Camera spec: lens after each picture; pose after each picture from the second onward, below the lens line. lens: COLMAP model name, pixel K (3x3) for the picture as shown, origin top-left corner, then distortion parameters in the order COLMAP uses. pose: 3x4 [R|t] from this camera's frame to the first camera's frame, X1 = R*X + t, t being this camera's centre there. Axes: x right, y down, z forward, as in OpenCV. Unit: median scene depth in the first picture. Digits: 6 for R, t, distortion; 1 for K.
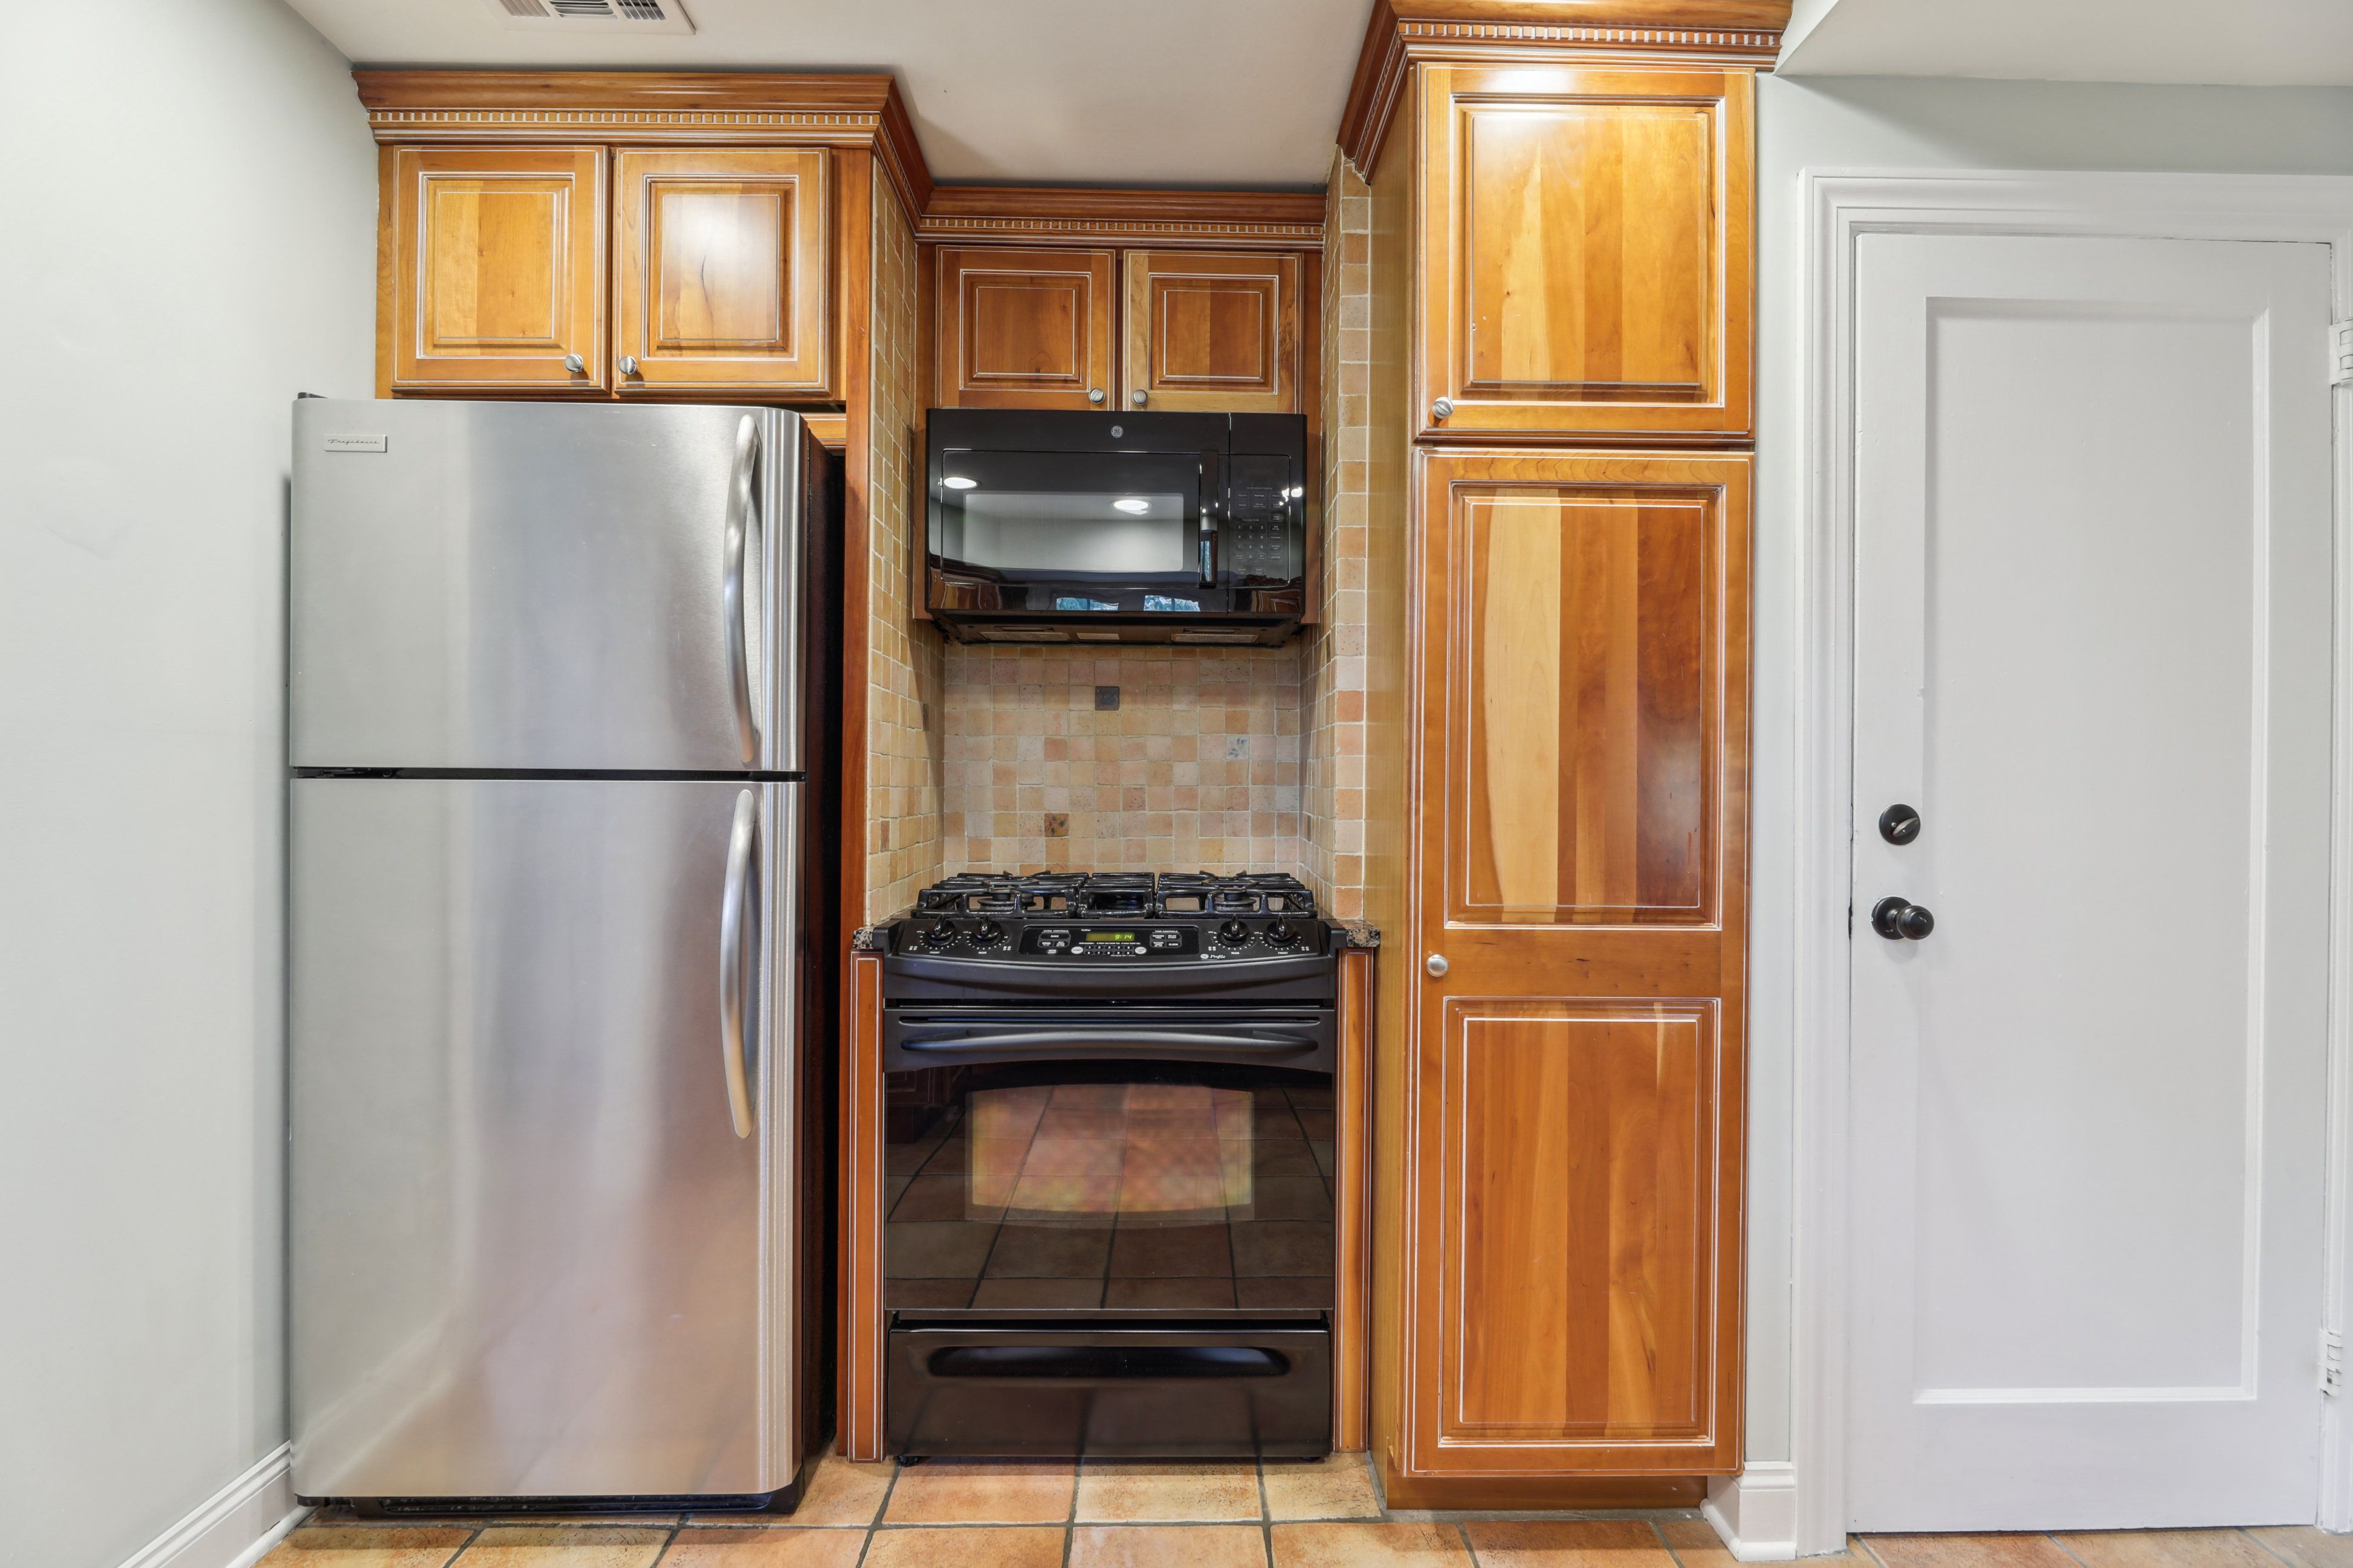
lens RADIAL K [[972.8, 0, 1173.3], [0, 972.8, 778.1], [0, 0, 1]] dist [-0.001921, -0.002812]
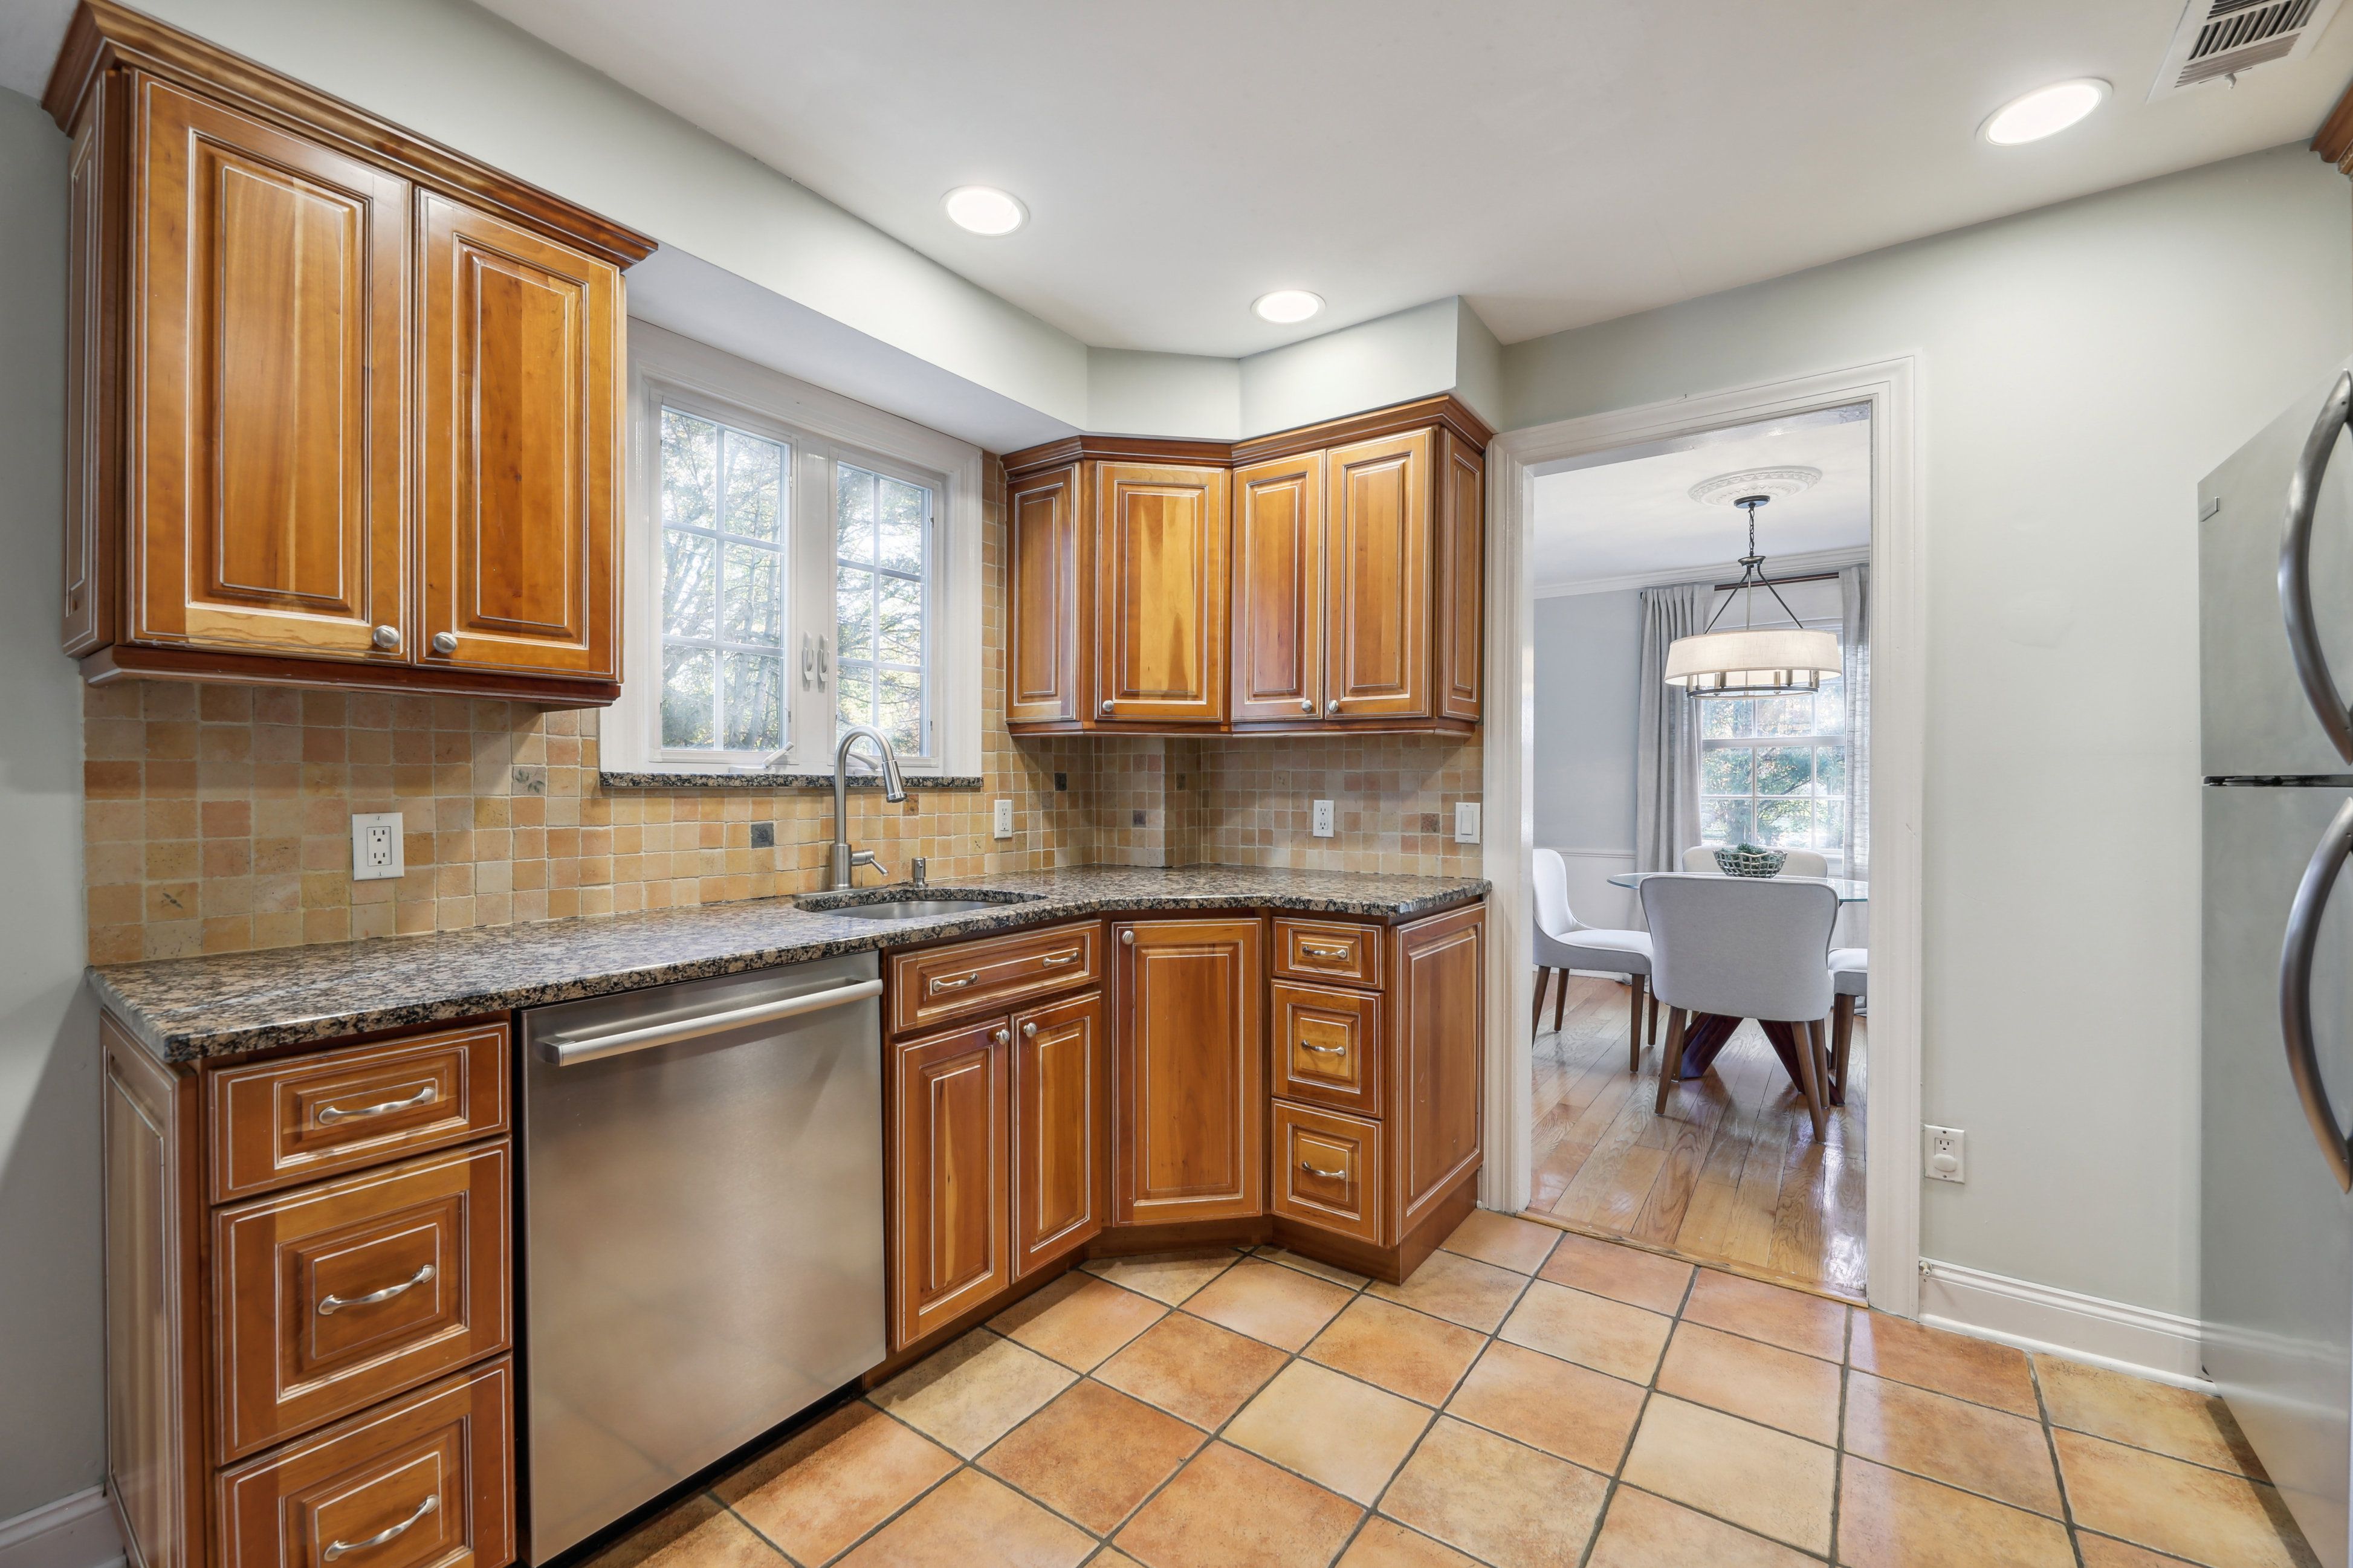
lens RADIAL K [[972.8, 0, 1171.1], [0, 972.8, 784.4], [0, 0, 1]] dist [-0.001921, -0.002812]
pose [[-0.597635, -0.004570, -0.801755, 0.909455], [0.001621, 0.999975, -0.006908, 0.004252], [0.801766, -0.005428, -0.597613, 0.669273]]
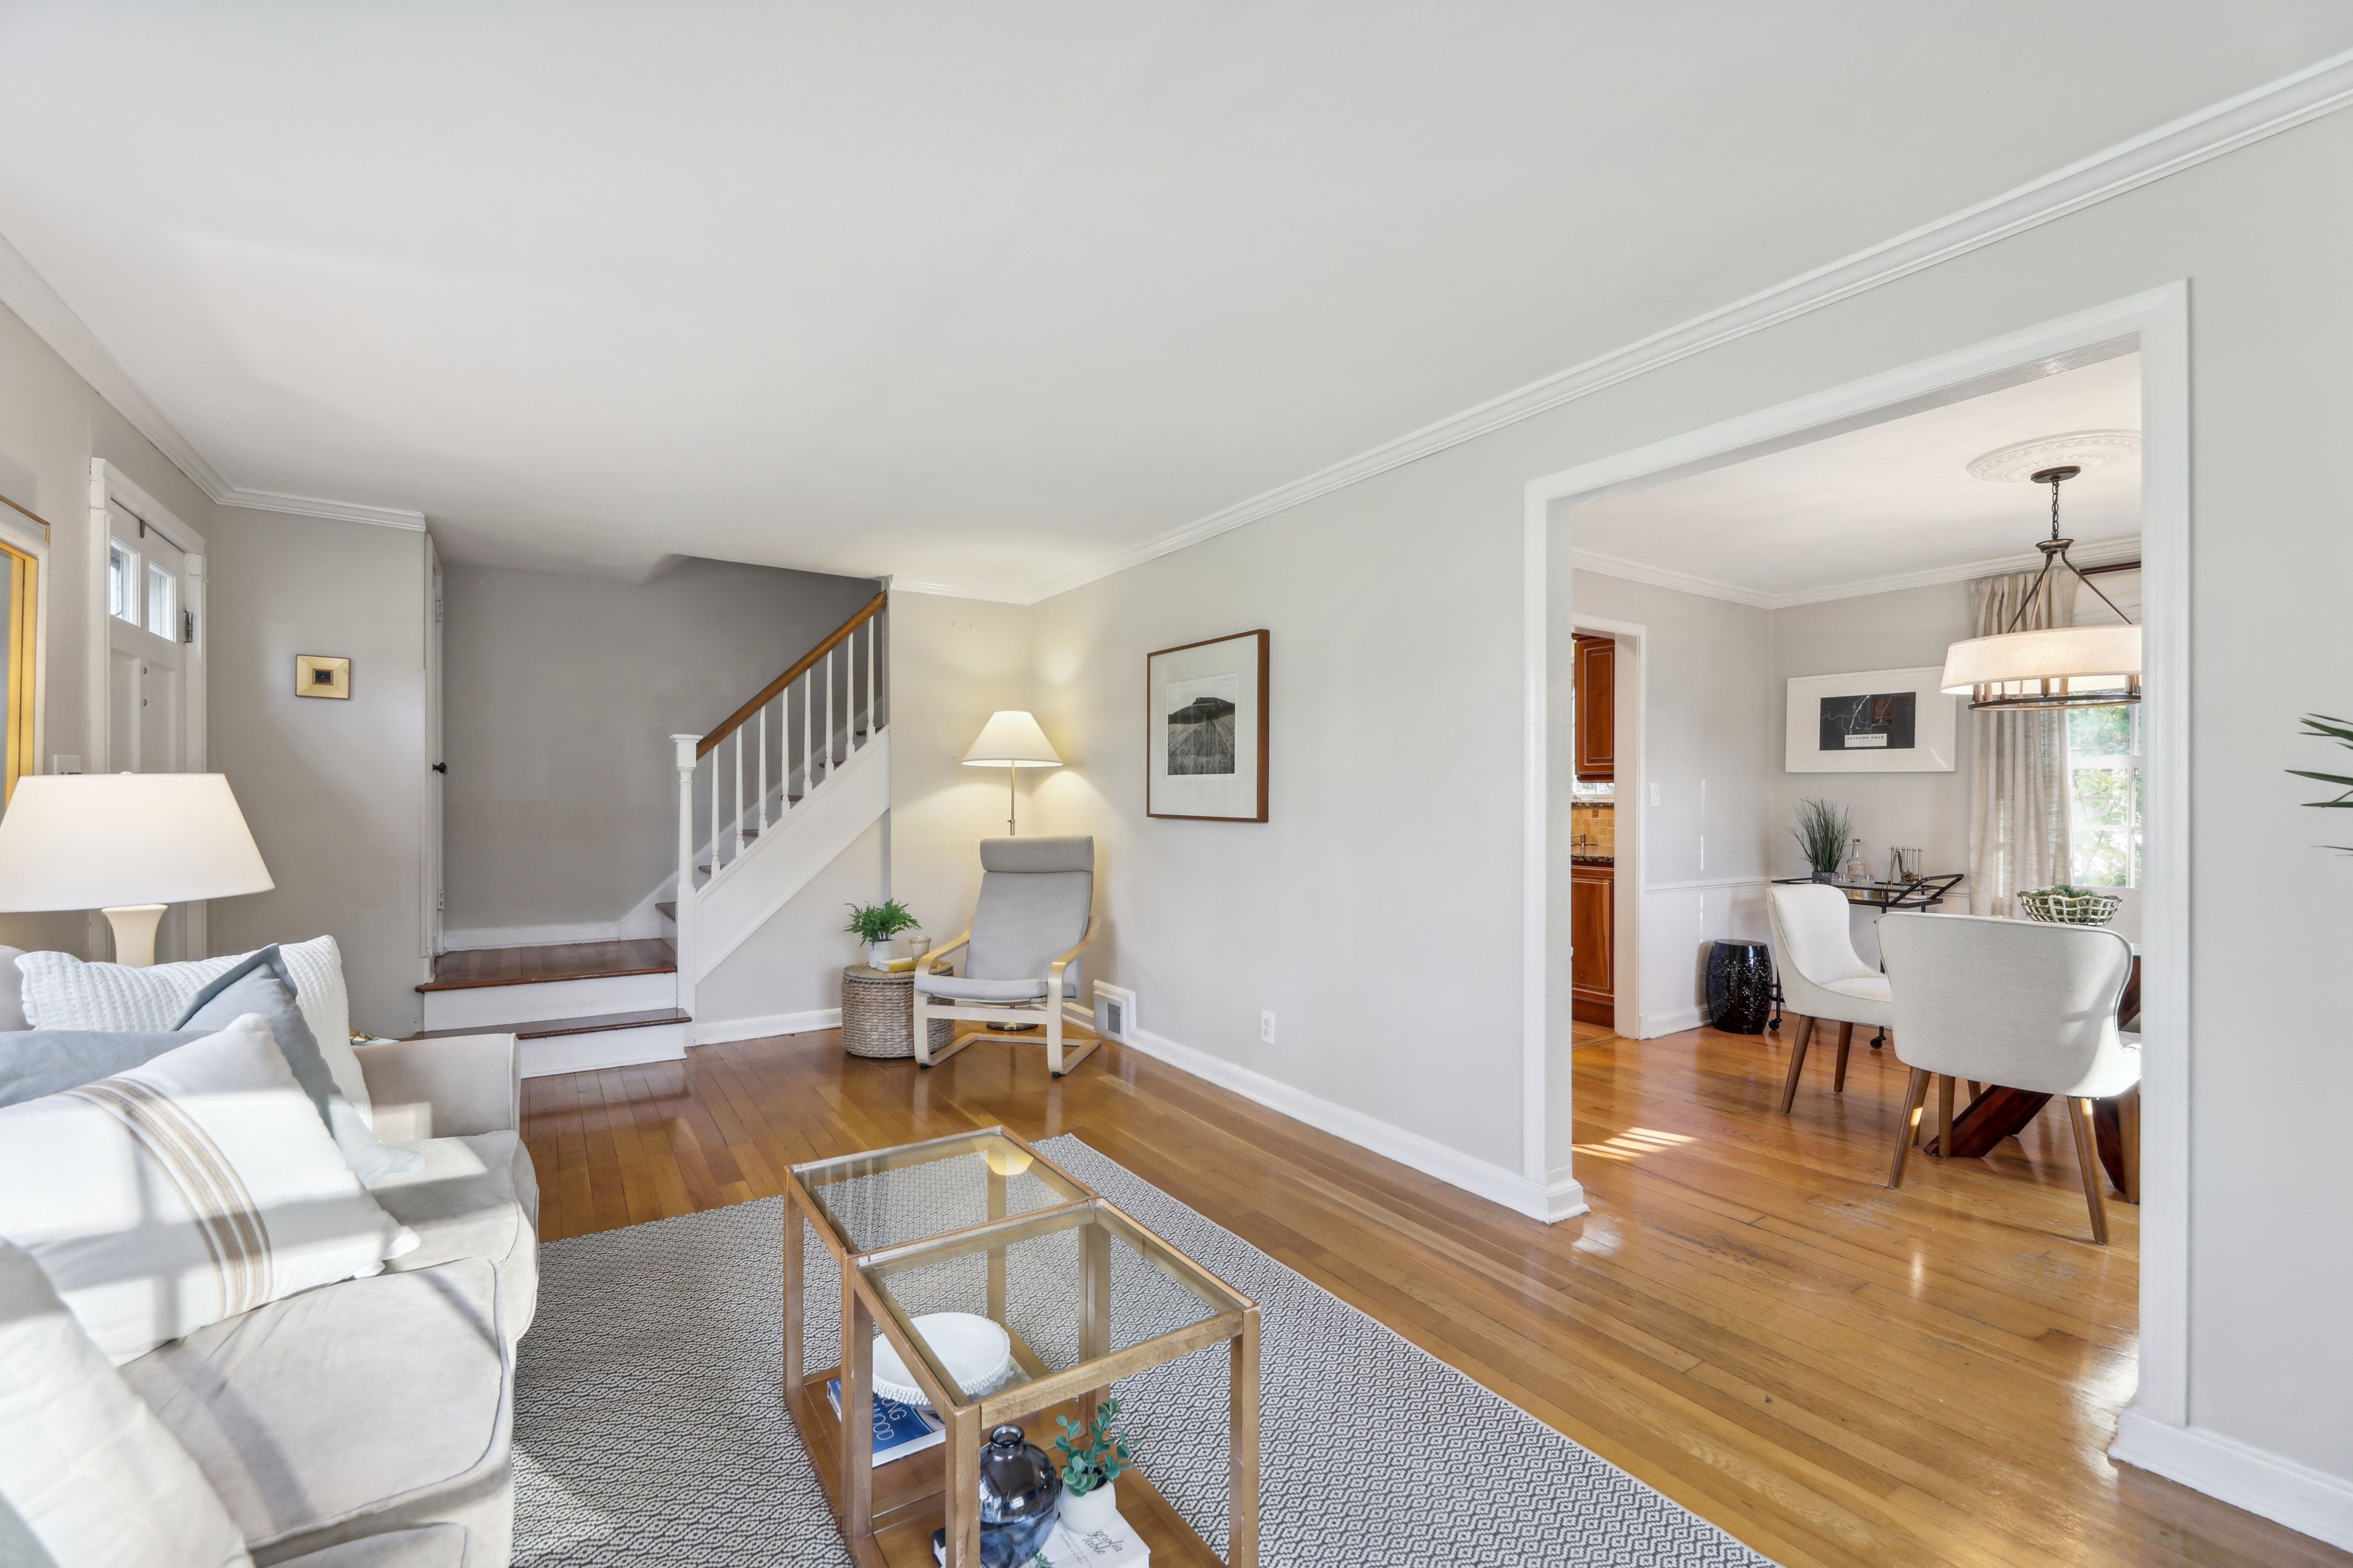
lens RADIAL K [[972.8, 0, 1180.0], [0, 972.8, 804.6], [0, 0, 1]] dist [-0.001921, -0.002812]
pose [[-0.548798, -0.012914, 0.835855, -2.969471], [-0.014076, 0.999882, 0.006207, -0.013342], [-0.835837, -0.008359, -0.548915, 3.283994]]
